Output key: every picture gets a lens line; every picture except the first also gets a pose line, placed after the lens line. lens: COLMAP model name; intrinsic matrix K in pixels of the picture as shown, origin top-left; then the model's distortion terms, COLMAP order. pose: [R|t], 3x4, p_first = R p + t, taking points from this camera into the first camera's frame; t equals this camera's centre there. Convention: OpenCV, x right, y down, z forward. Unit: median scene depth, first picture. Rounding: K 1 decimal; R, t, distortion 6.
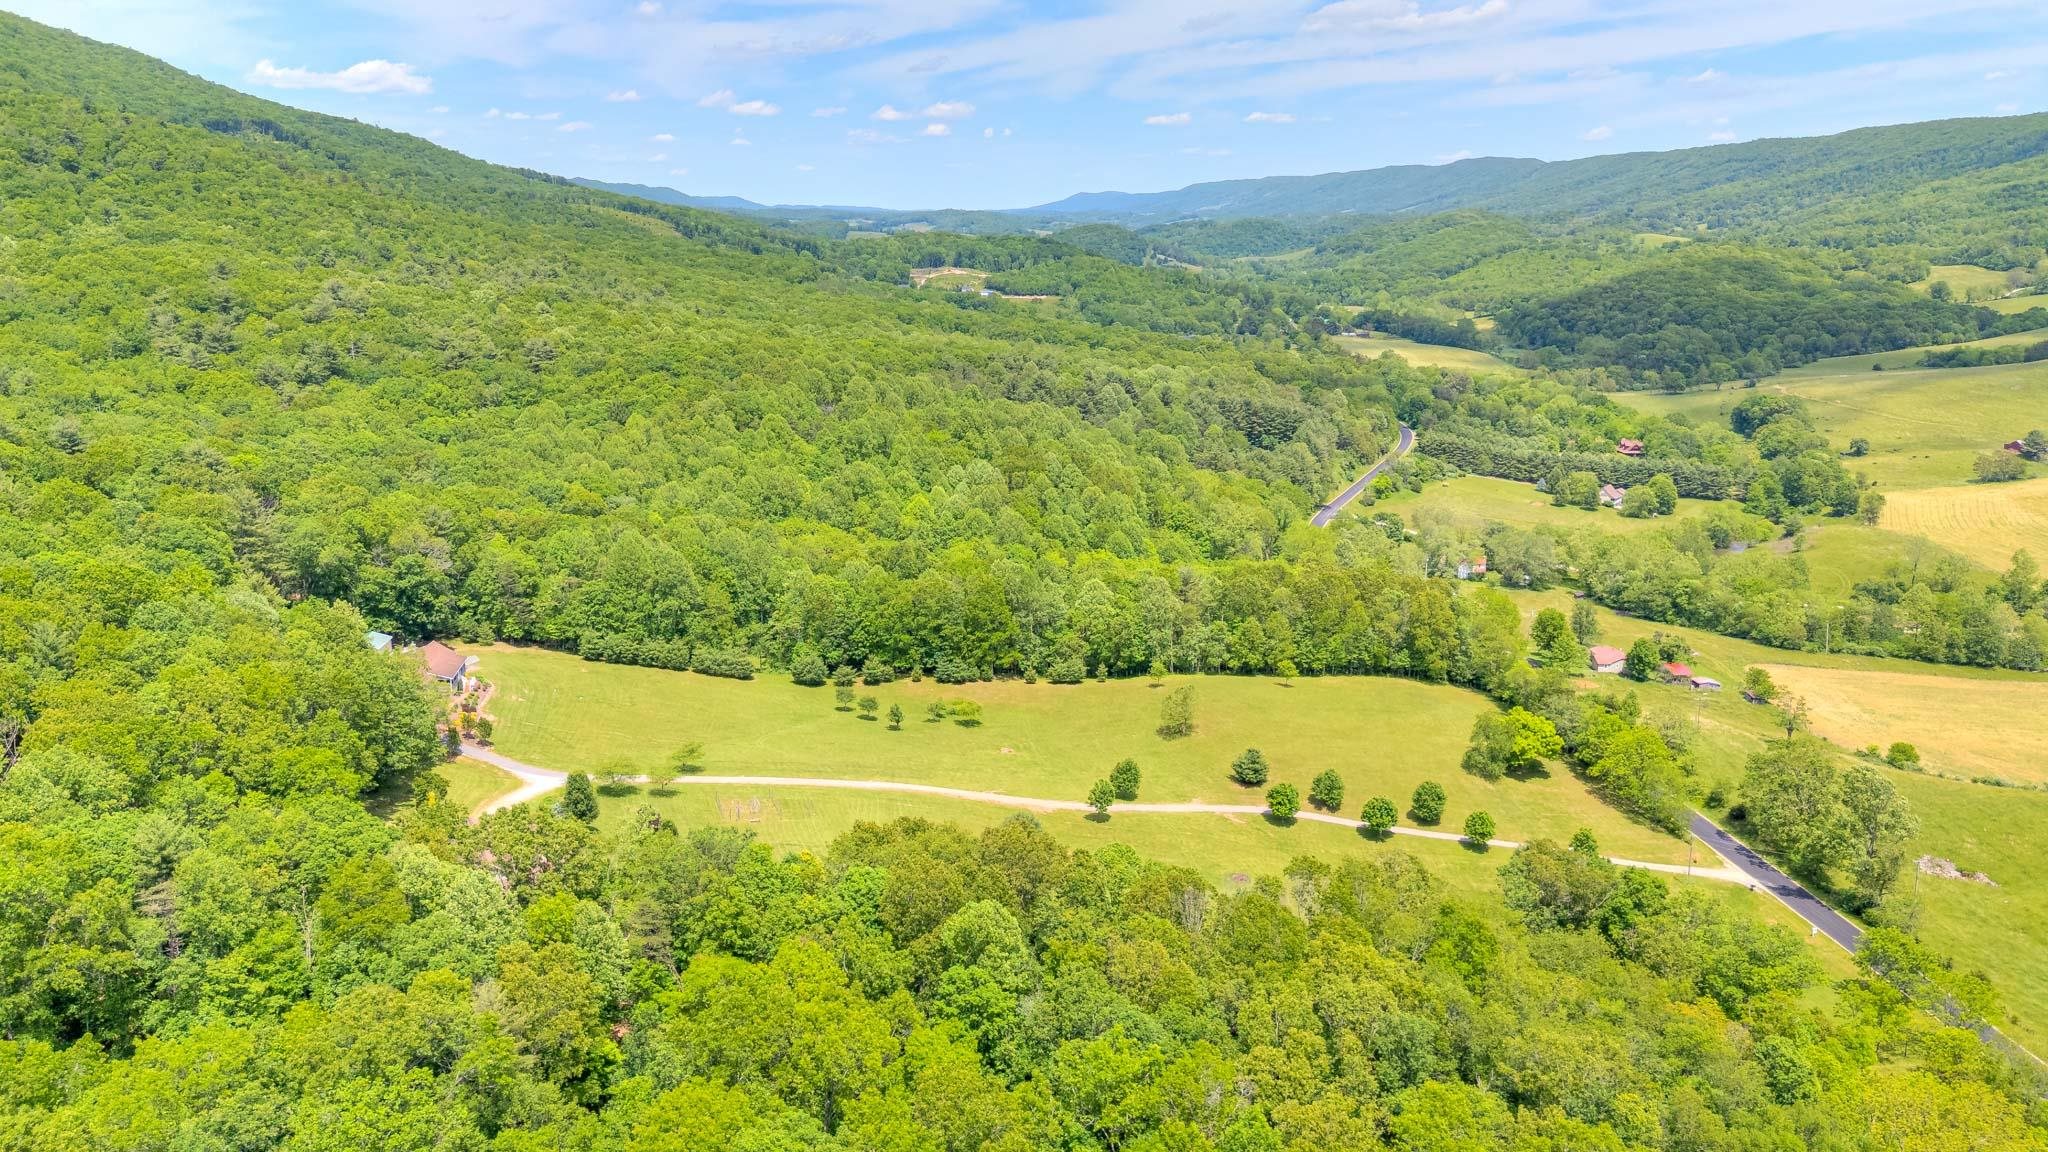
lens RADIAL K [[1509.9, 0, 1025.4], [0, 1509.9, 576.2], [0, 0, 1]] dist [0.077856, -0.081746]
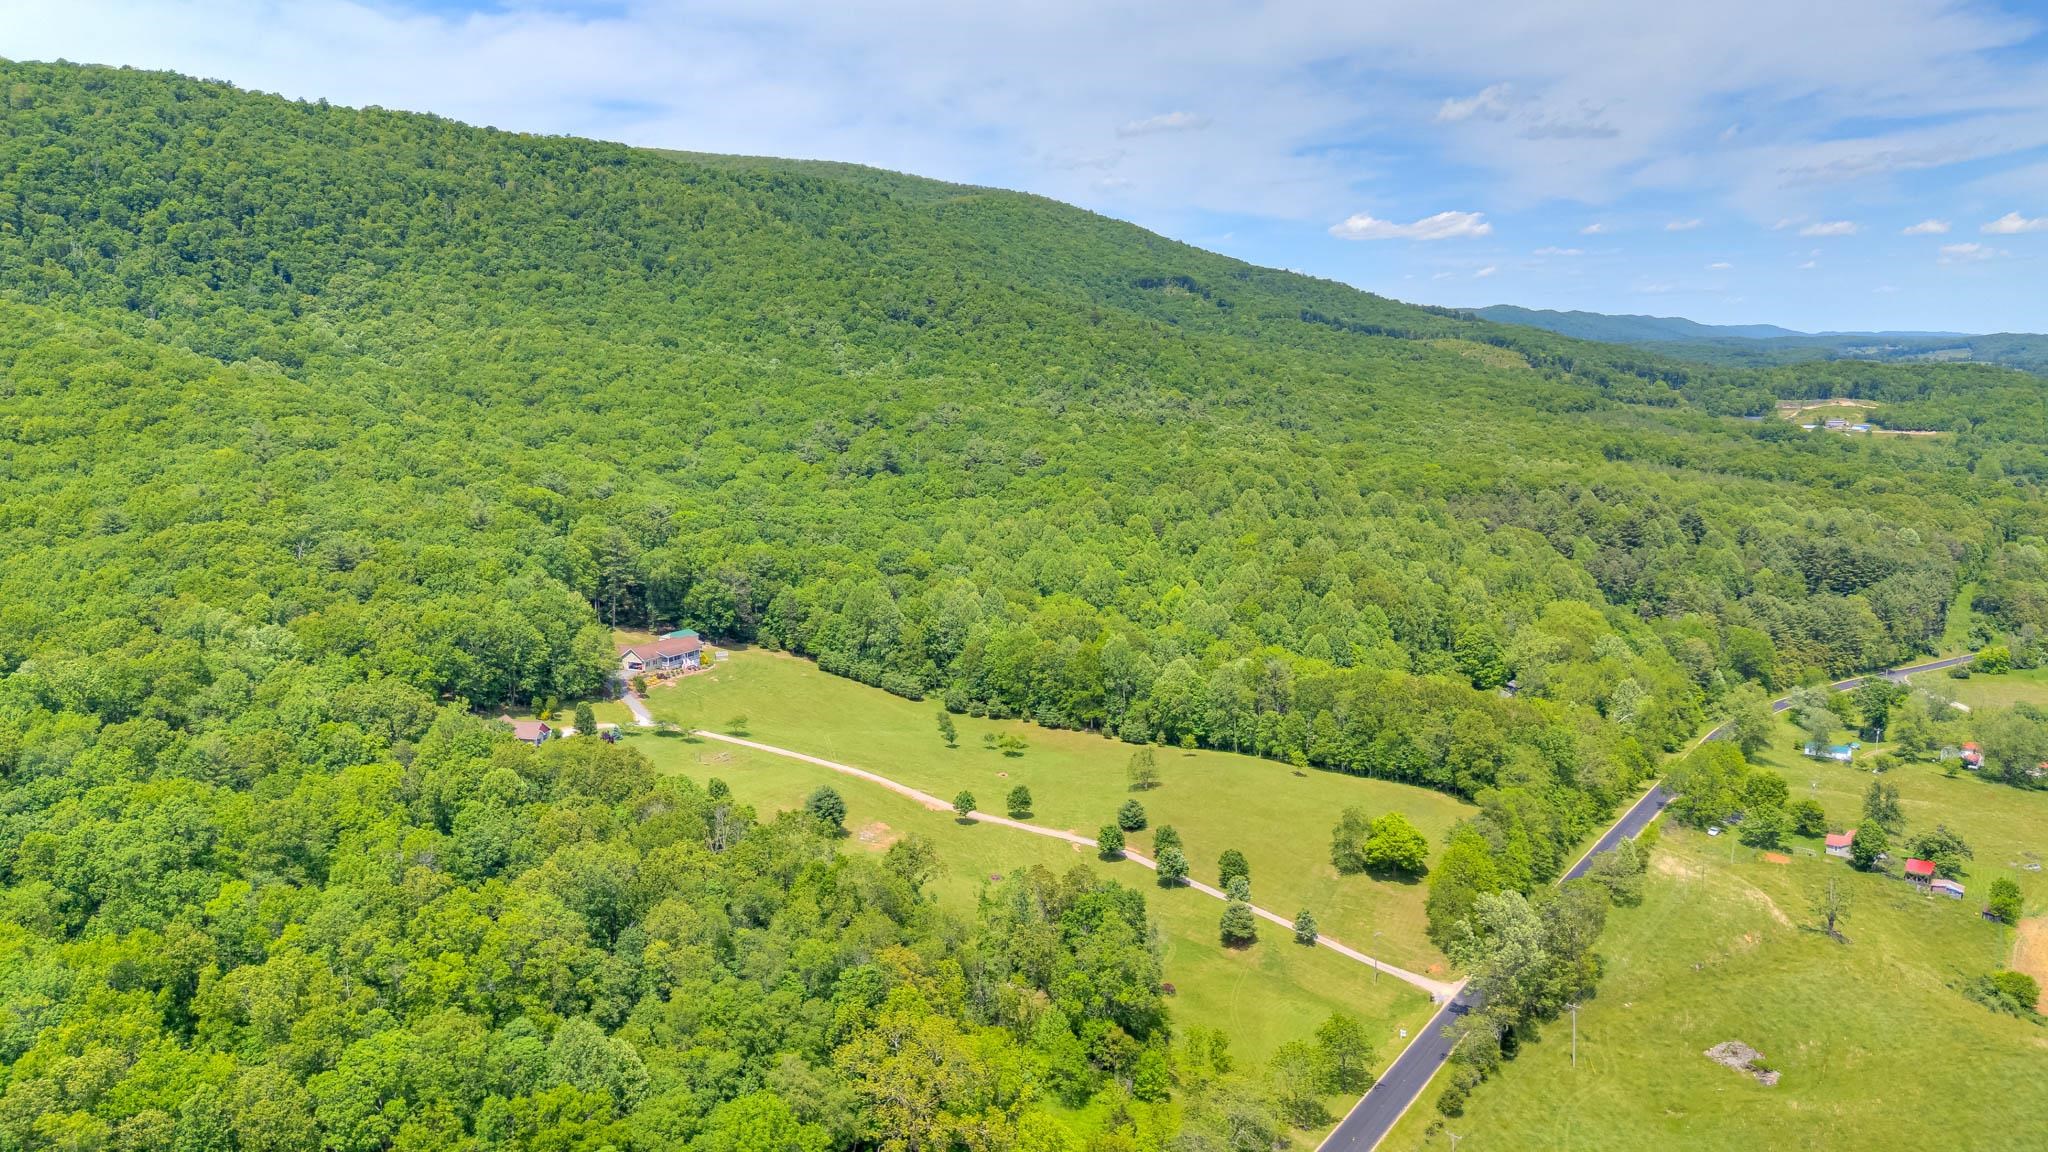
lens RADIAL K [[1498.4, 0, 1027.9], [0, 1498.4, 600.5], [0, 0, 1]] dist [0.078279, -0.070272]
pose [[0.798368, 0.092682, -0.594994, 0.618827], [-0.132477, 0.990910, -0.023405, -0.000478], [0.587417, 0.097509, 0.803389, 0.006634]]
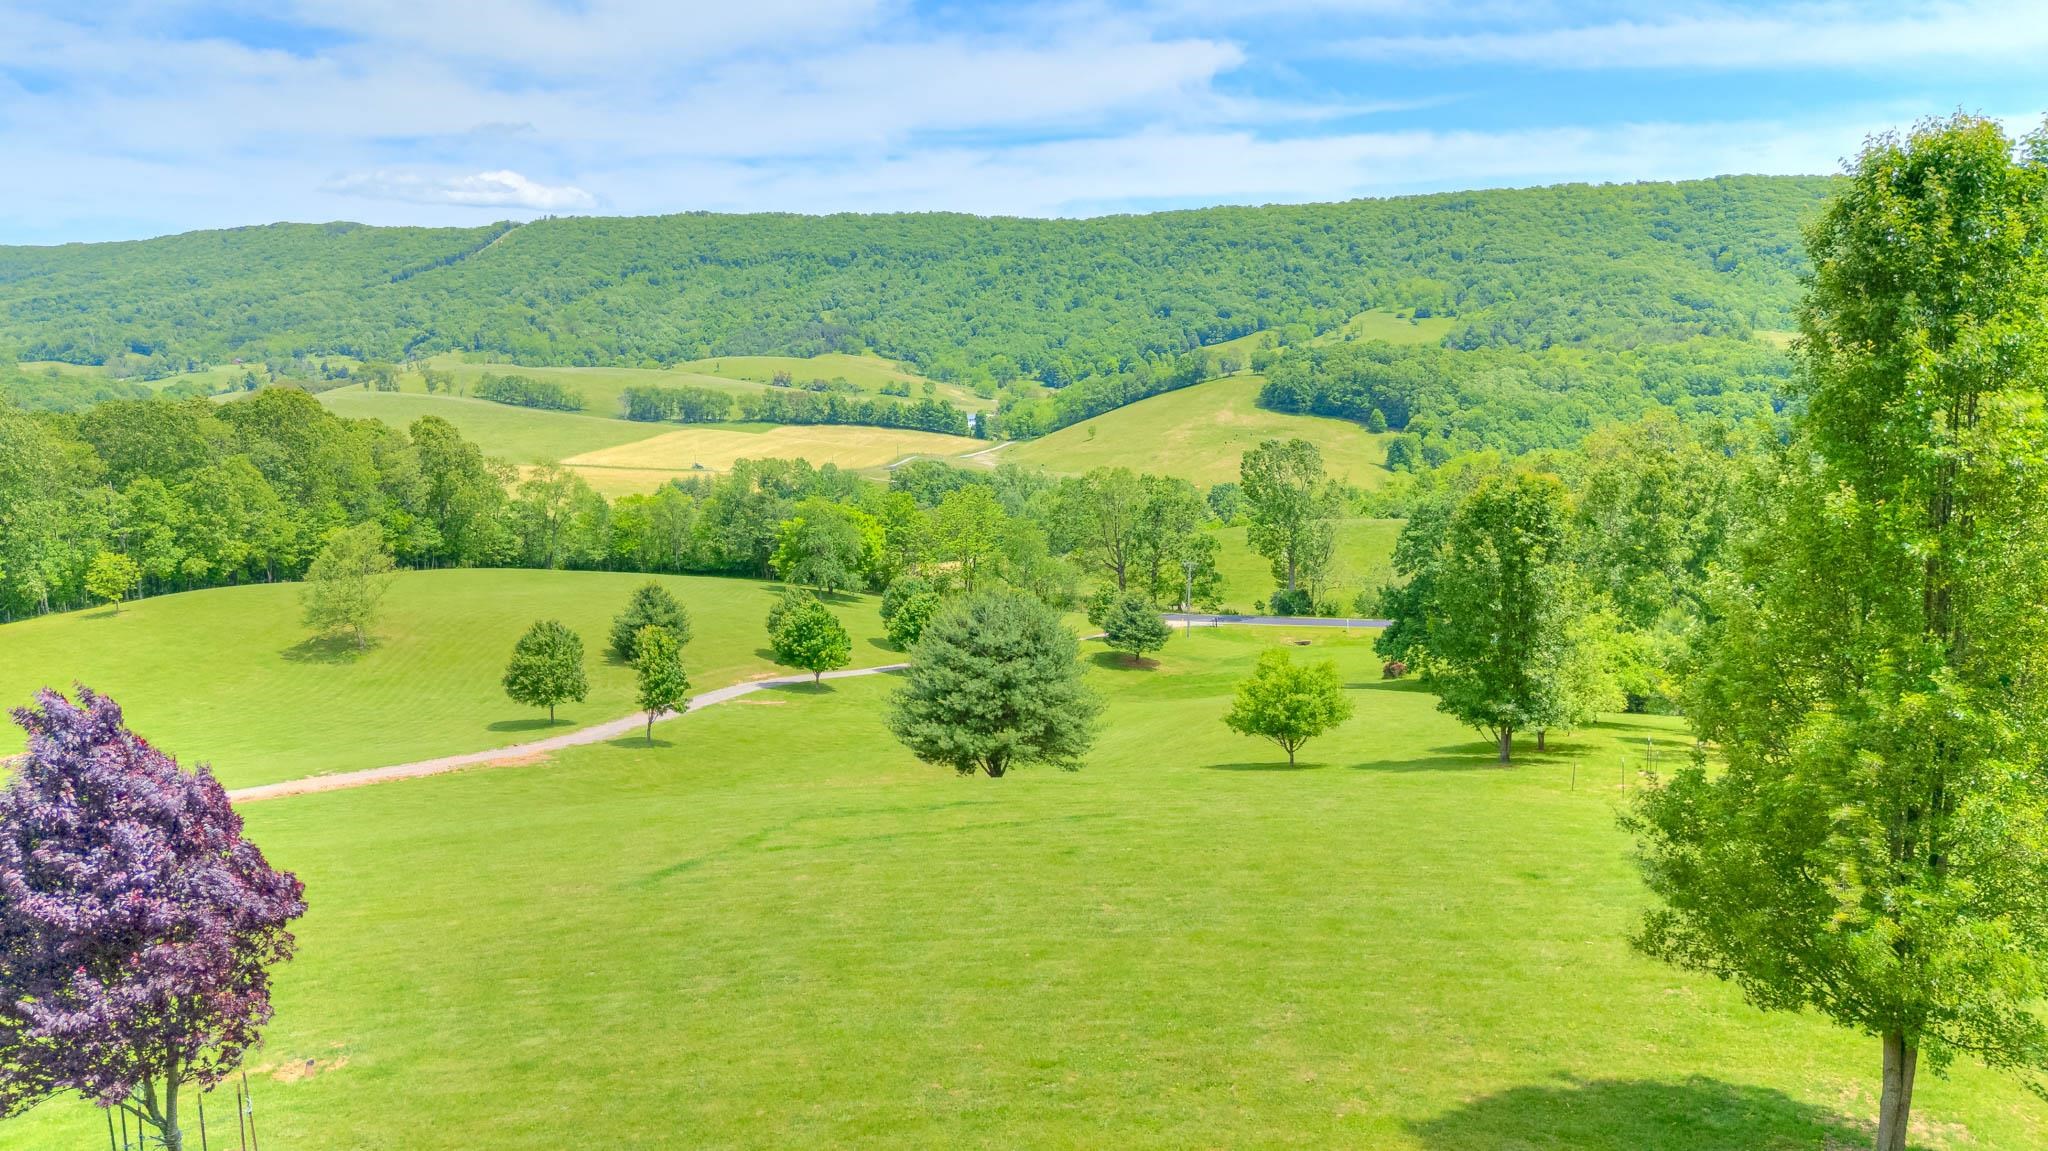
lens RADIAL K [[1509.9, 0, 1025.4], [0, 1509.9, 575.7], [0, 0, 1]] dist [0.077856, -0.081746]
pose [[0.377876, -0.122331, 0.917739, -0.189621], [0.219600, 0.974789, 0.039516, 0.094882], [-0.899436, 0.186604, 0.395213, 0.579282]]
